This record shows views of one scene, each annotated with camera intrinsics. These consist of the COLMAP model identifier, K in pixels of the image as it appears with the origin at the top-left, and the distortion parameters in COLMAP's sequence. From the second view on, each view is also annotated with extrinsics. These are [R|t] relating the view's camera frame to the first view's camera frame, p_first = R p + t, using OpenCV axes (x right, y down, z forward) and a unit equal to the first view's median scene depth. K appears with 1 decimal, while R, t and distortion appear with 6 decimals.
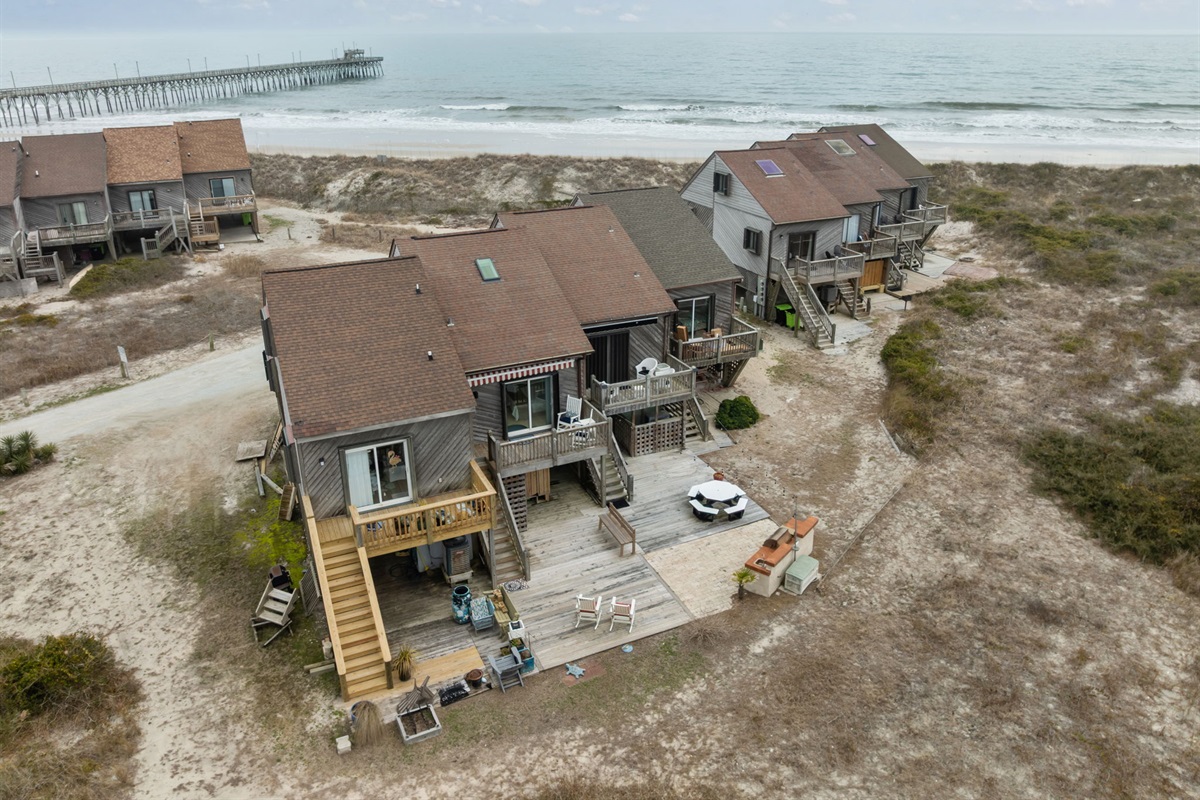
lens RADIAL K [[847.0, 0, 604.3], [0, 847.0, 349.4], [0, 0, 1]] dist [-0.036245, 0.001523]
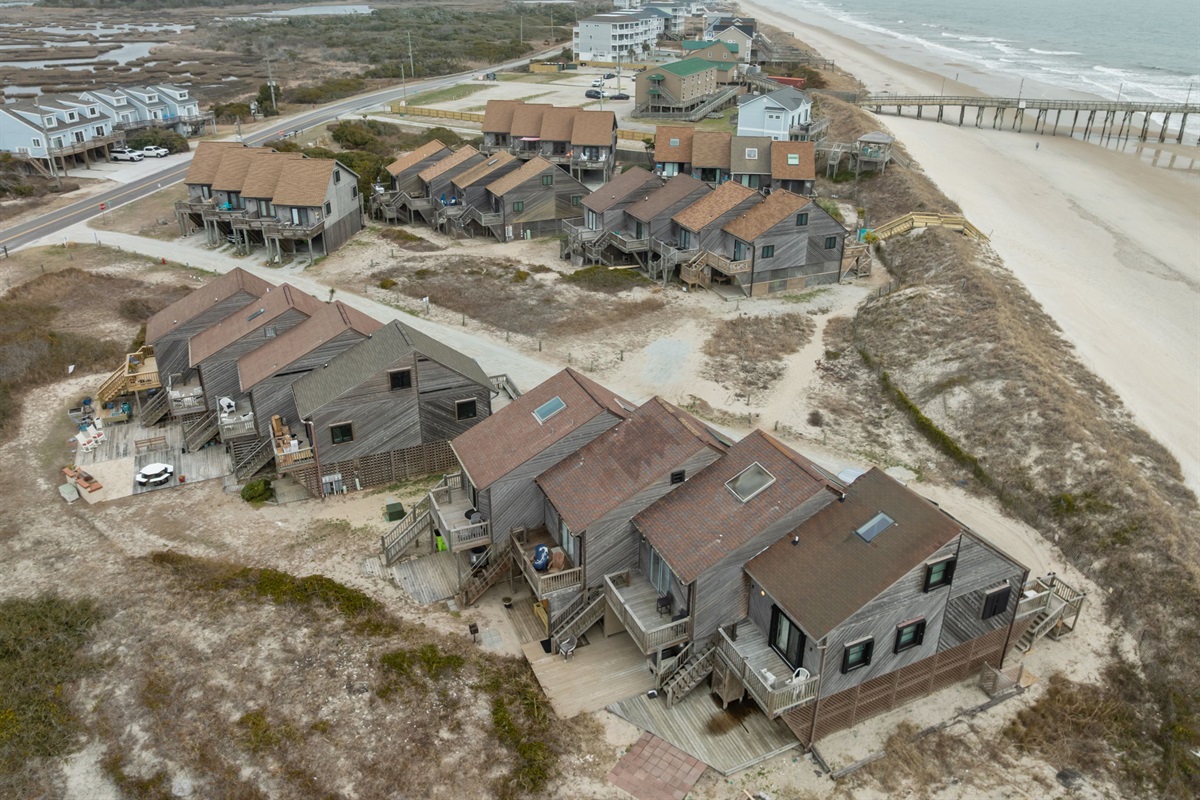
lens RADIAL K [[871.2, 0, 603.2], [0, 871.2, 352.4], [0, 0, 1]] dist [-0.029282, 0.003862]
pose [[-0.009117, 0.407610, -0.913111, 1.623869], [-0.361786, 0.849943, 0.383024, -1.032505], [0.932217, 0.333842, 0.139719, 1.508752]]
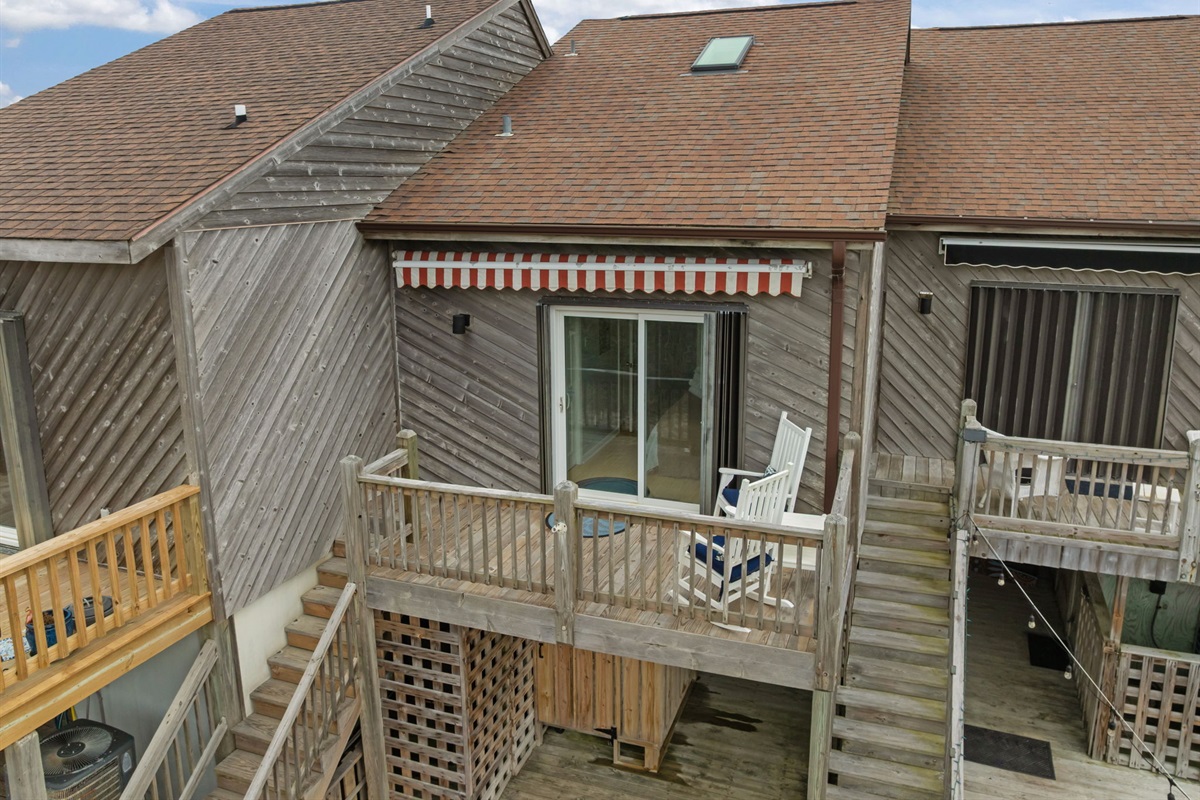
lens RADIAL K [[858.4, 0, 601.3], [0, 858.4, 347.0], [0, 0, 1]] dist [-0.033821, 0.002078]
pose [[0.707834, 0.139590, -0.692449, 0.097388], [-0.248603, 0.966793, -0.059232, 0.063470], [0.661186, 0.214071, 0.719031, 0.758185]]
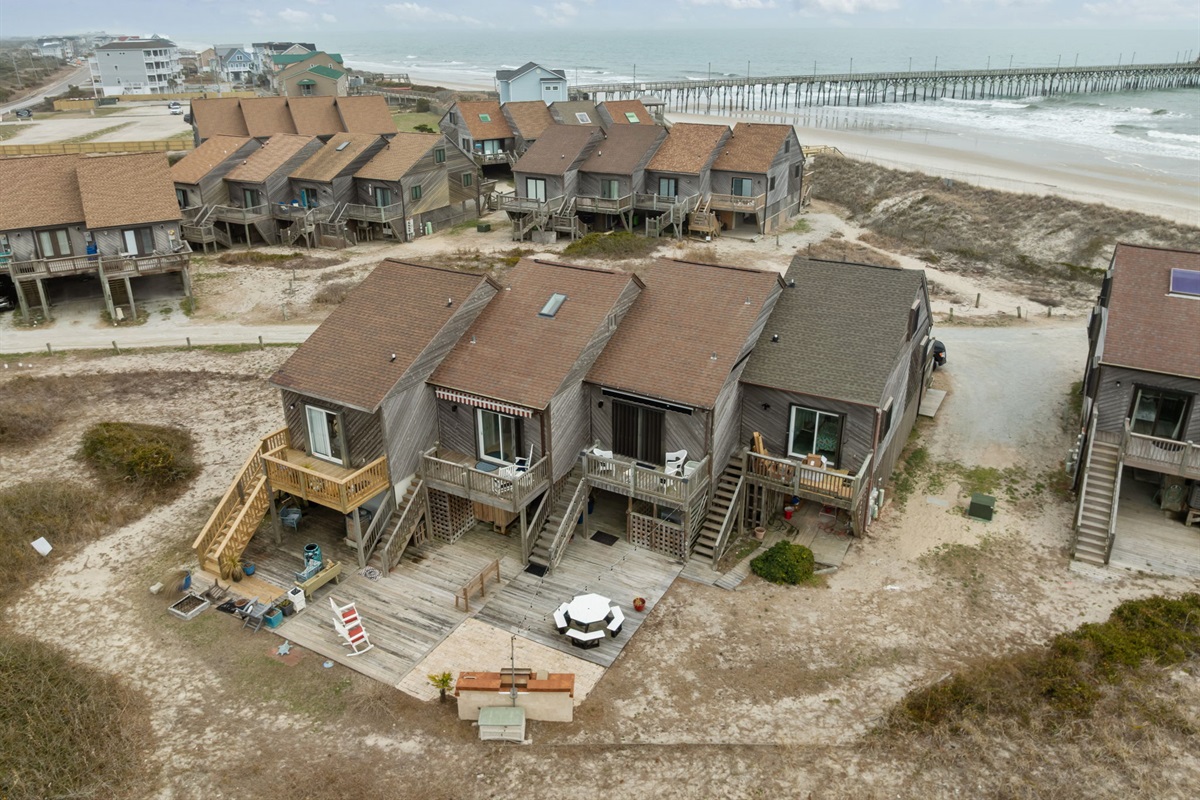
lens RADIAL K [[847.0, 0, 604.3], [0, 847.0, 349.4], [0, 0, 1]] dist [-0.036245, 0.001523]
pose [[0.590008, 0.289916, -0.753551, 0.716162], [-0.282674, 0.948412, 0.143561, -0.216184], [0.756298, 0.128307, 0.641523, 0.407422]]
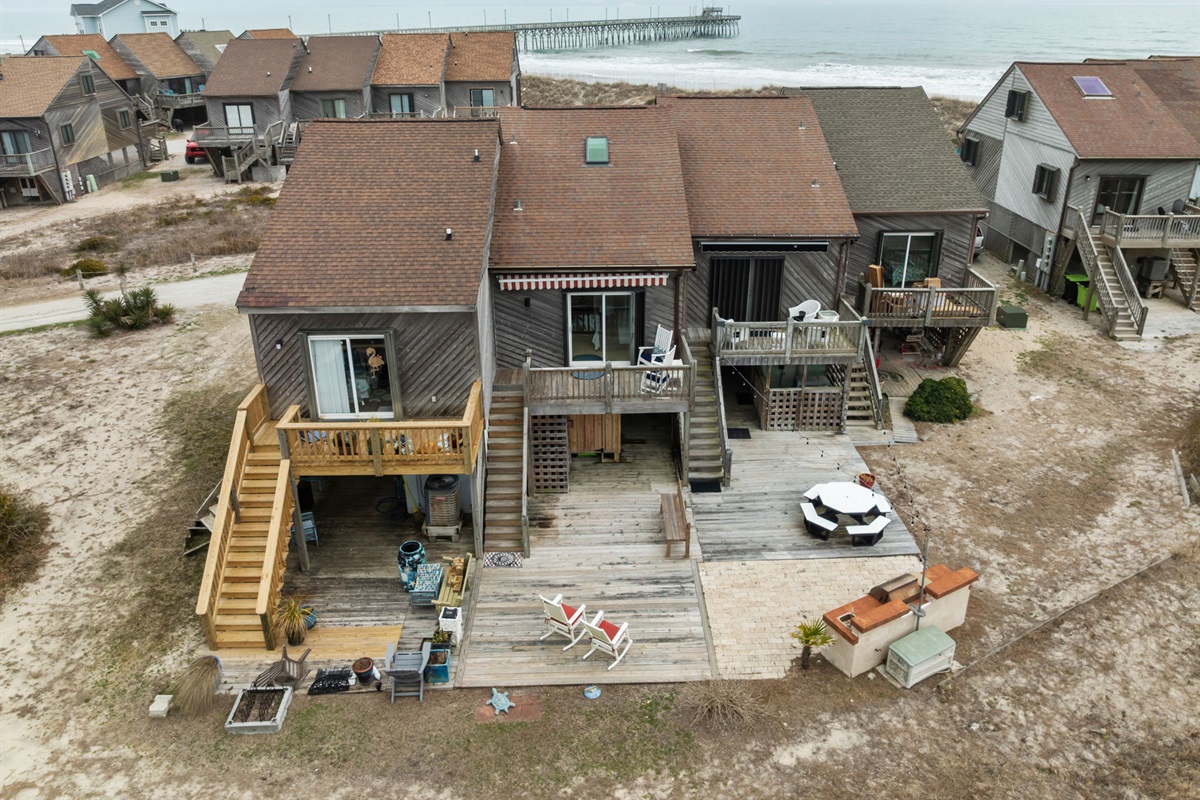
lens RADIAL K [[847.0, 0, 604.3], [0, 847.0, 349.4], [0, 0, 1]] dist [-0.036245, 0.001523]
pose [[0.916515, 0.153088, -0.369547, 0.184176], [-0.141082, 0.988210, 0.059476, 0.038094], [0.374295, -0.002375, 0.927307, 0.304314]]
